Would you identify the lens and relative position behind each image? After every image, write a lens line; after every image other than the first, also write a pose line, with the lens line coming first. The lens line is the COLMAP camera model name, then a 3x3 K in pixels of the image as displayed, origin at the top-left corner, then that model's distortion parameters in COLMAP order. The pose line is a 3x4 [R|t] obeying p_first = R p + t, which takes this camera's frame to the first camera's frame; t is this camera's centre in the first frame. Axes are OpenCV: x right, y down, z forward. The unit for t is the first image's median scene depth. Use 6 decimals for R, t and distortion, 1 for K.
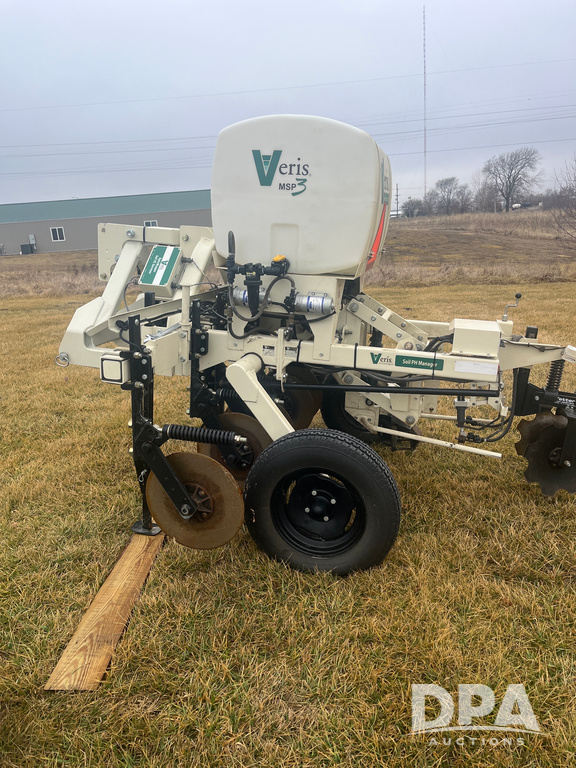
lens RADIAL K [[597.8, 0, 293.2], [0, 597.8, 383.3], [0, 0, 1]] dist [0.057061, -0.087713]
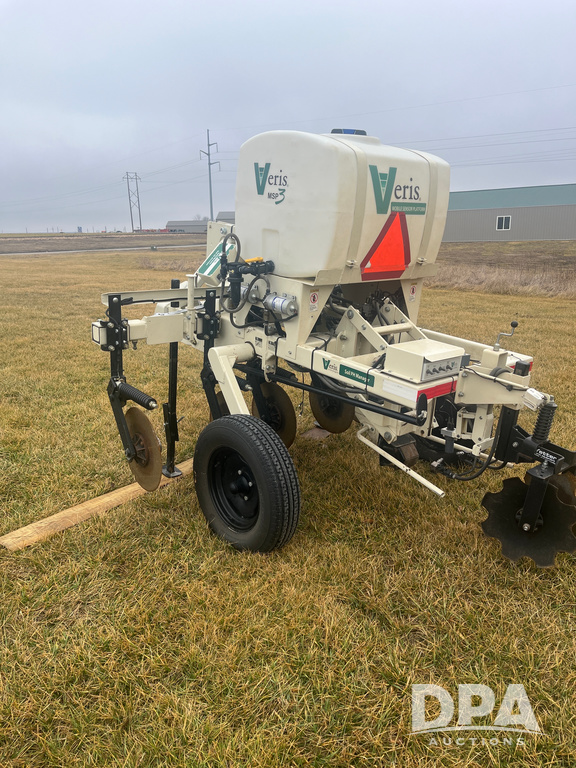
lens RADIAL K [[597.8, 0, 293.2], [0, 597.8, 383.3], [0, 0, 1]] dist [0.057061, -0.087713]
pose [[0.825232, 0.187351, -0.532816, 0.655385], [-0.181901, 0.981277, 0.063310, -0.065056], [0.534701, 0.044675, 0.843860, 0.103993]]
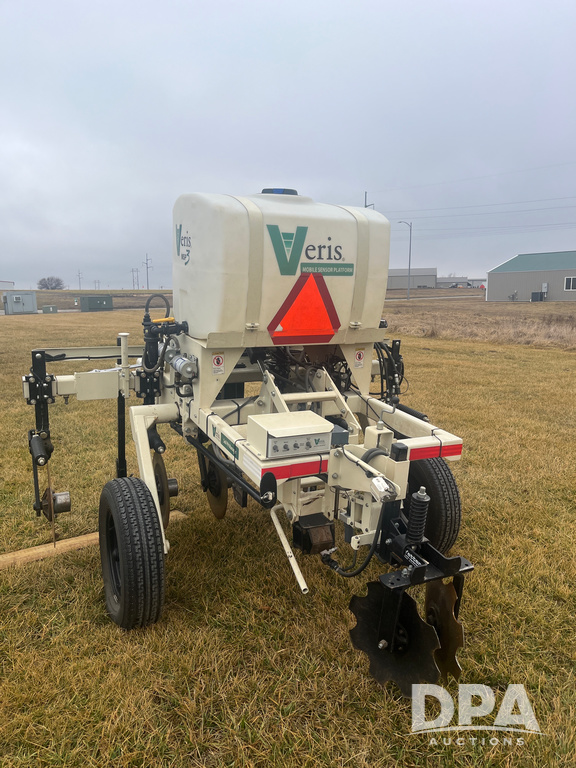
lens RADIAL K [[597.8, 0, 293.2], [0, 597.8, 383.3], [0, 0, 1]] dist [0.057061, -0.087713]
pose [[0.654280, 0.172479, -0.736321, 0.933810], [-0.226819, 0.973576, 0.026508, -0.174186], [0.721437, 0.149668, 0.676113, 0.433546]]
